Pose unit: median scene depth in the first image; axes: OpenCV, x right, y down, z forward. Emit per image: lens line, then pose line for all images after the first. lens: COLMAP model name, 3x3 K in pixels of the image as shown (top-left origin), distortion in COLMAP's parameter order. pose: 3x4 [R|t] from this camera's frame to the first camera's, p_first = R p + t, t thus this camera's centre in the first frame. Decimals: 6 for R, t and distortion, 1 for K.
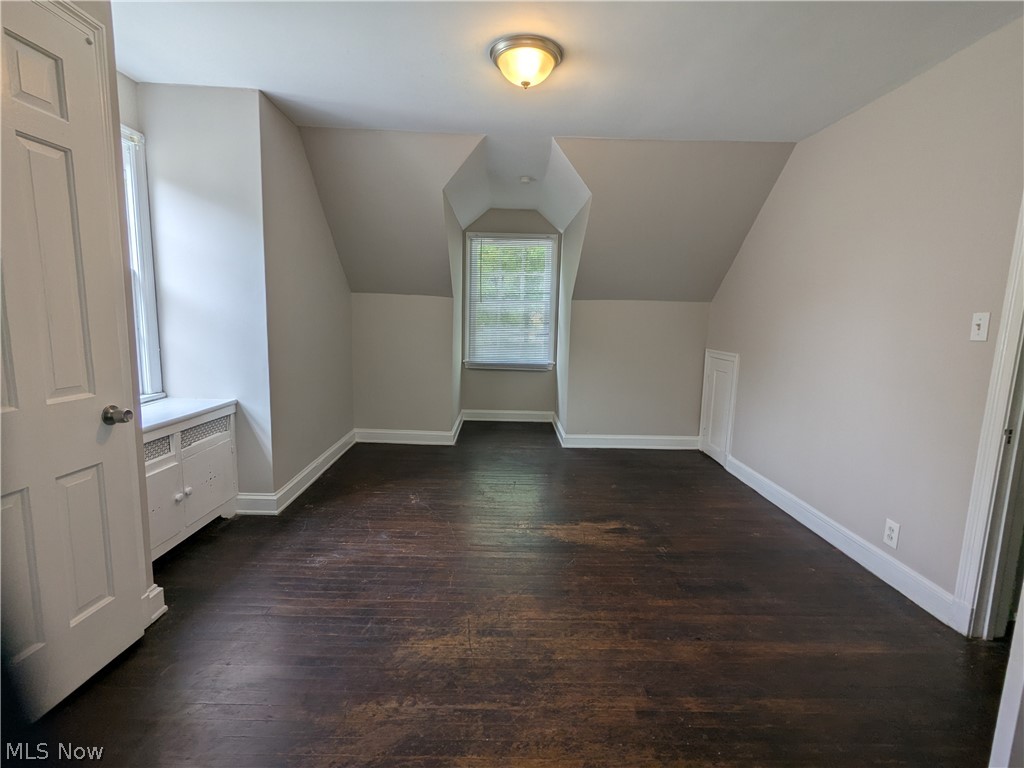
lens RADIAL K [[479.4, 0, 512.0], [0, 479.4, 384.0], [0, 0, 1]] dist [0.000699, -0.000923]
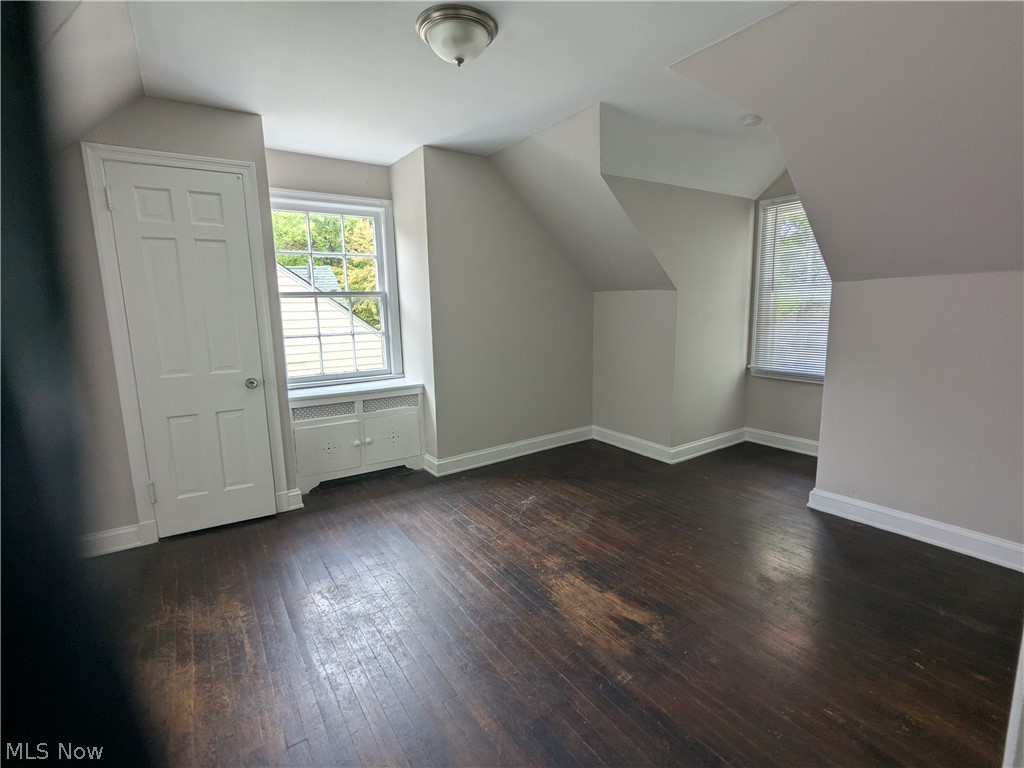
lens RADIAL K [[479.4, 0, 512.0], [0, 479.4, 384.0], [0, 0, 1]] dist [0.000699, -0.000923]
pose [[0.552342, 0.098815, -0.827740, 0.660235], [-0.083333, 0.994521, 0.063118, -0.070593], [0.829442, 0.034115, 0.557550, 0.452616]]
